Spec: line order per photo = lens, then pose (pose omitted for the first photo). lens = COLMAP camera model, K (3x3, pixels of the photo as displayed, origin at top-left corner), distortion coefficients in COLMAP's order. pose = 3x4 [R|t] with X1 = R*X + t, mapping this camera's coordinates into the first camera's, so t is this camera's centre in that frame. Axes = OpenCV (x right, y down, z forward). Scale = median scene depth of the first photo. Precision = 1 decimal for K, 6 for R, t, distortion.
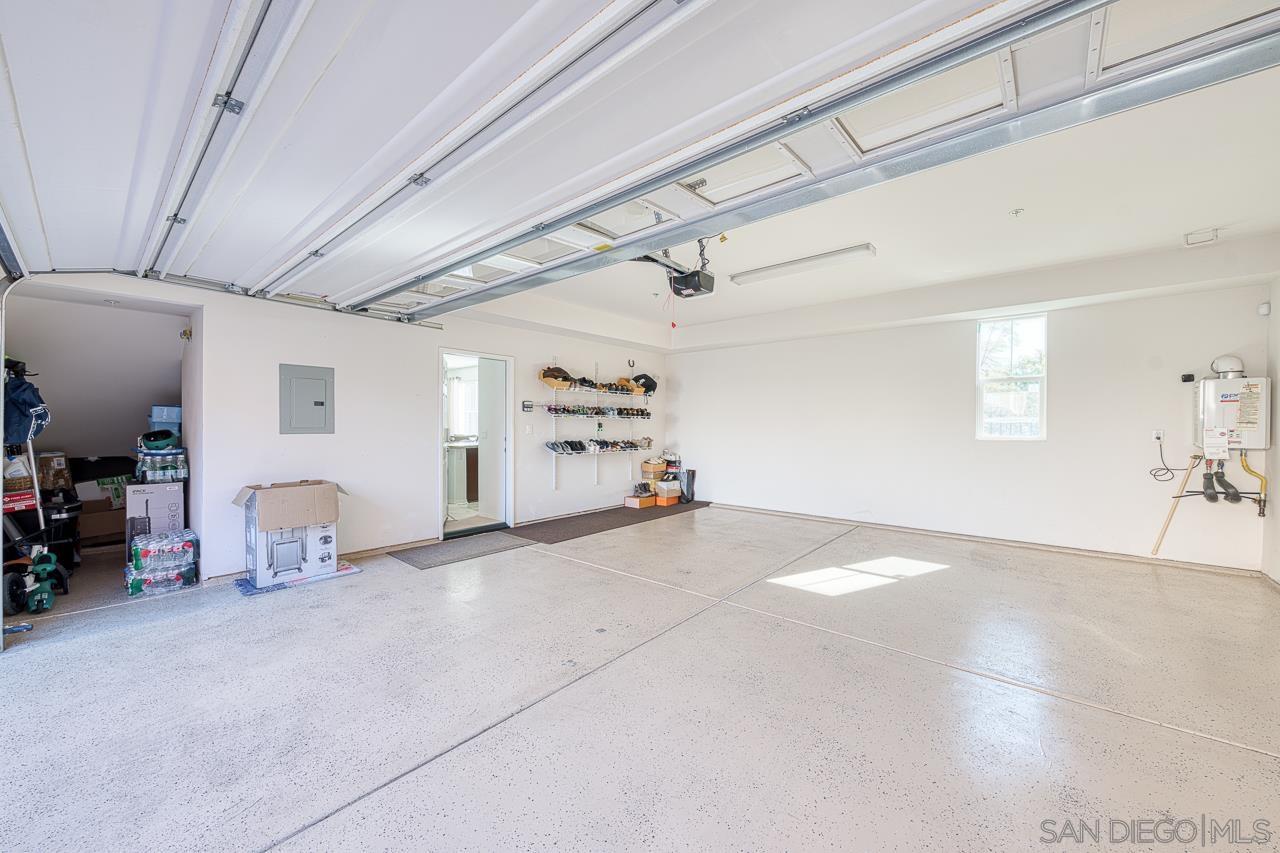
lens RADIAL K [[450.5, 0, 644.5], [0, 450.5, 444.9], [0, 0, 1]] dist [-0.002165, -0.000091]
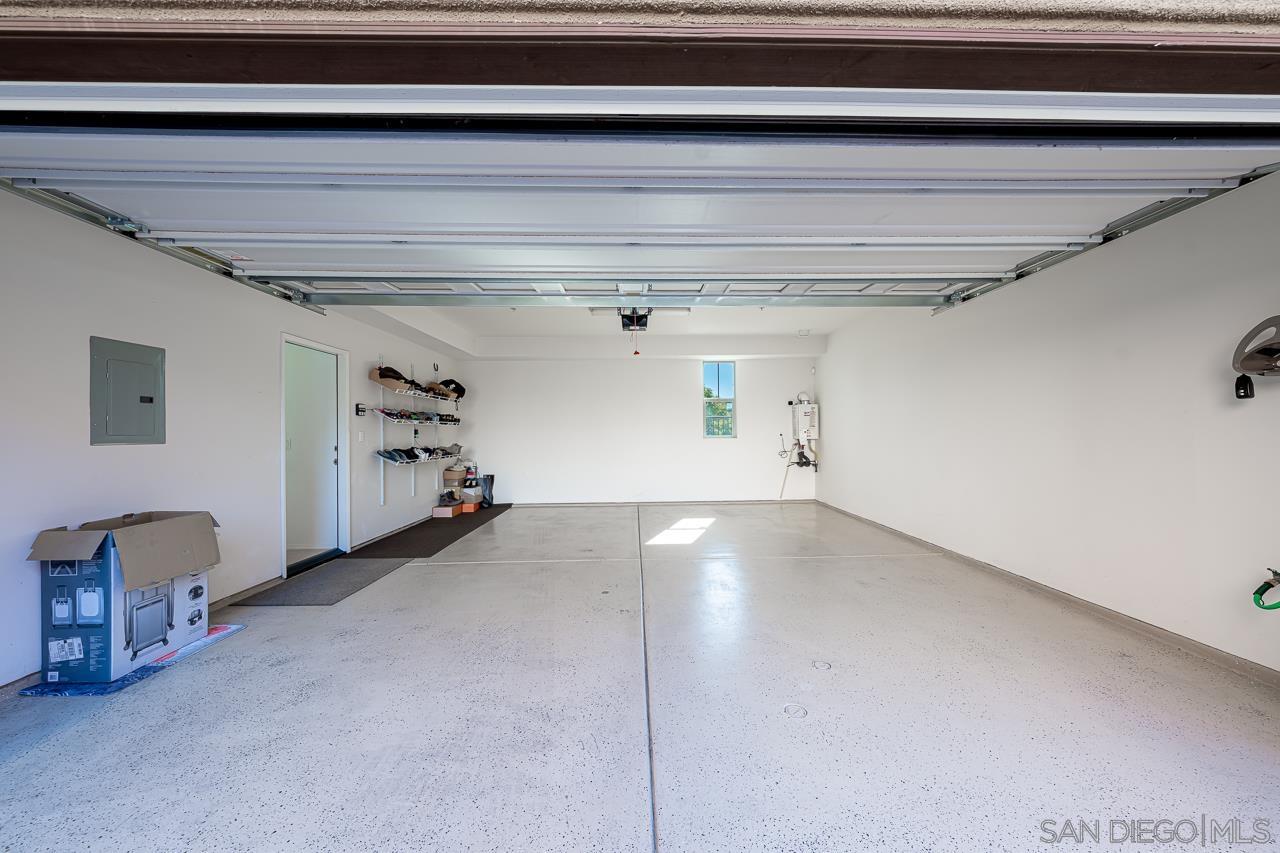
lens RADIAL K [[450.5, 0, 644.5], [0, 450.5, 444.9], [0, 0, 1]] dist [-0.002165, -0.000091]
pose [[0.742205, -0.028959, 0.669547, -0.544452], [0.042019, 0.999111, -0.003366, 0.009390], [-0.668854, 0.030632, 0.742762, -0.003693]]
